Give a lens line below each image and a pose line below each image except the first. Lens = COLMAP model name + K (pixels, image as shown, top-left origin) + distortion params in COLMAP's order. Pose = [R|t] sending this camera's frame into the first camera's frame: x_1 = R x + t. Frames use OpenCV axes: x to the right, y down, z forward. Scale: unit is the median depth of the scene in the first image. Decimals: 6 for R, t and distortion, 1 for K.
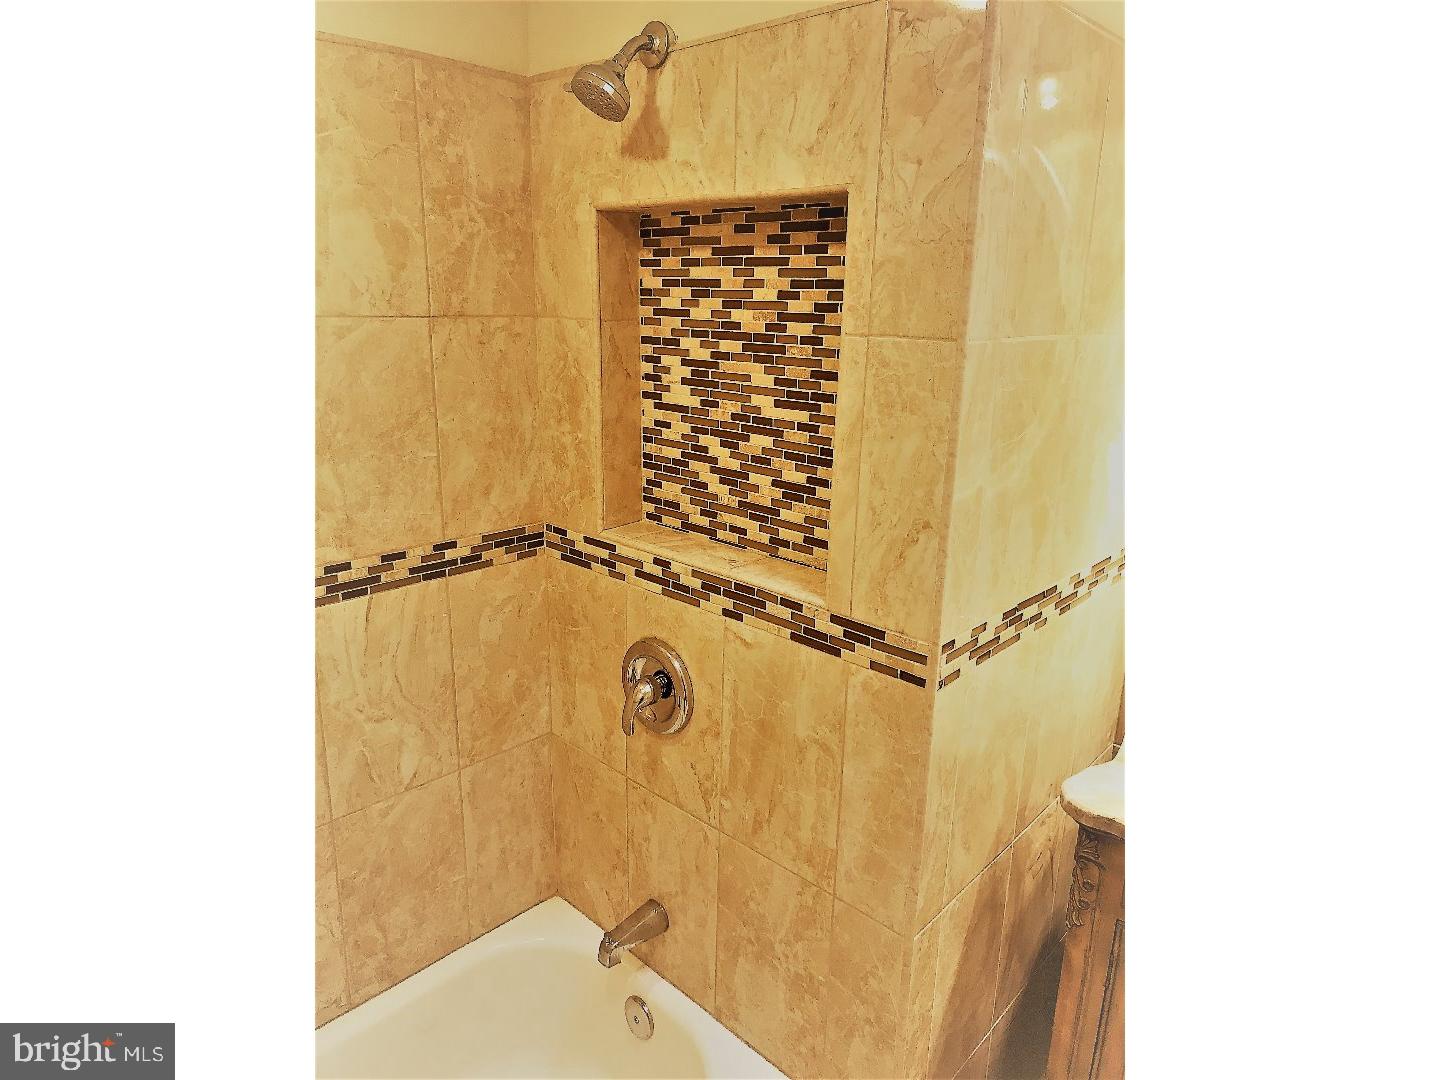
lens RADIAL K [[881.3, 0, 716.2], [0, 881.3, 536.6], [0, 0, 1]] dist [0.110752, -0.230246]
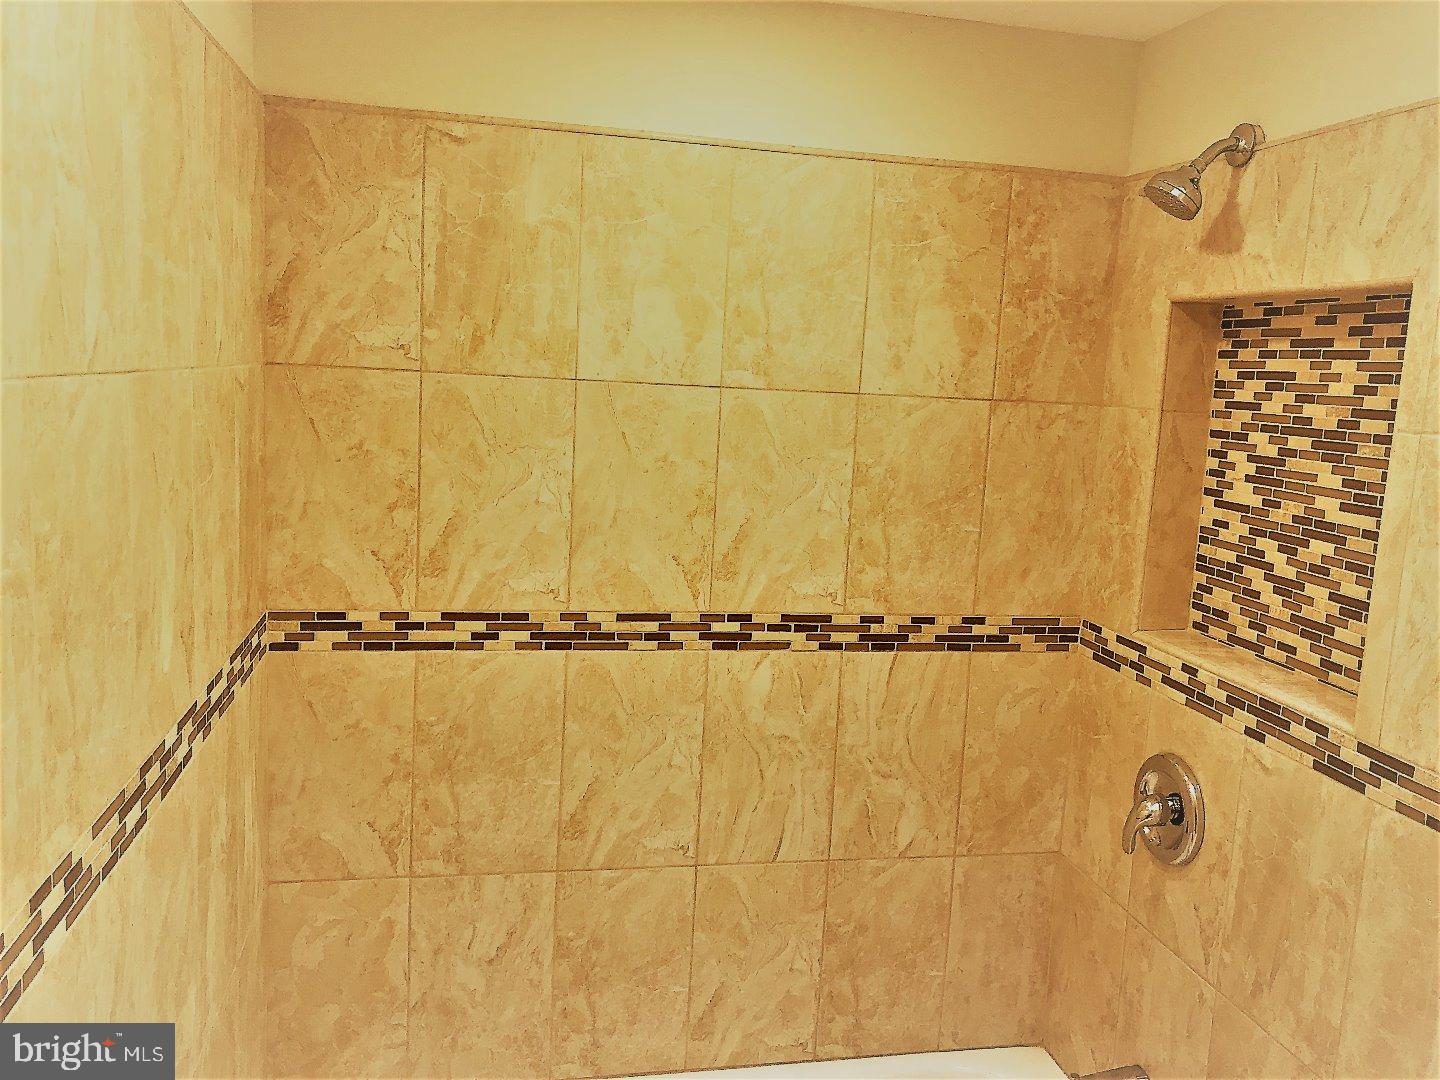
lens RADIAL K [[1214.7, 0, 720.0], [0, 1214.7, 540.0], [0, 0, 1]] dist [-0.012592, -0.002837]
pose [[0.822390, 0.103279, -0.559471, 0.228538], [-0.185321, 0.978381, -0.091801, 0.104779], [0.537894, 0.179178, 0.823751, -0.319172]]
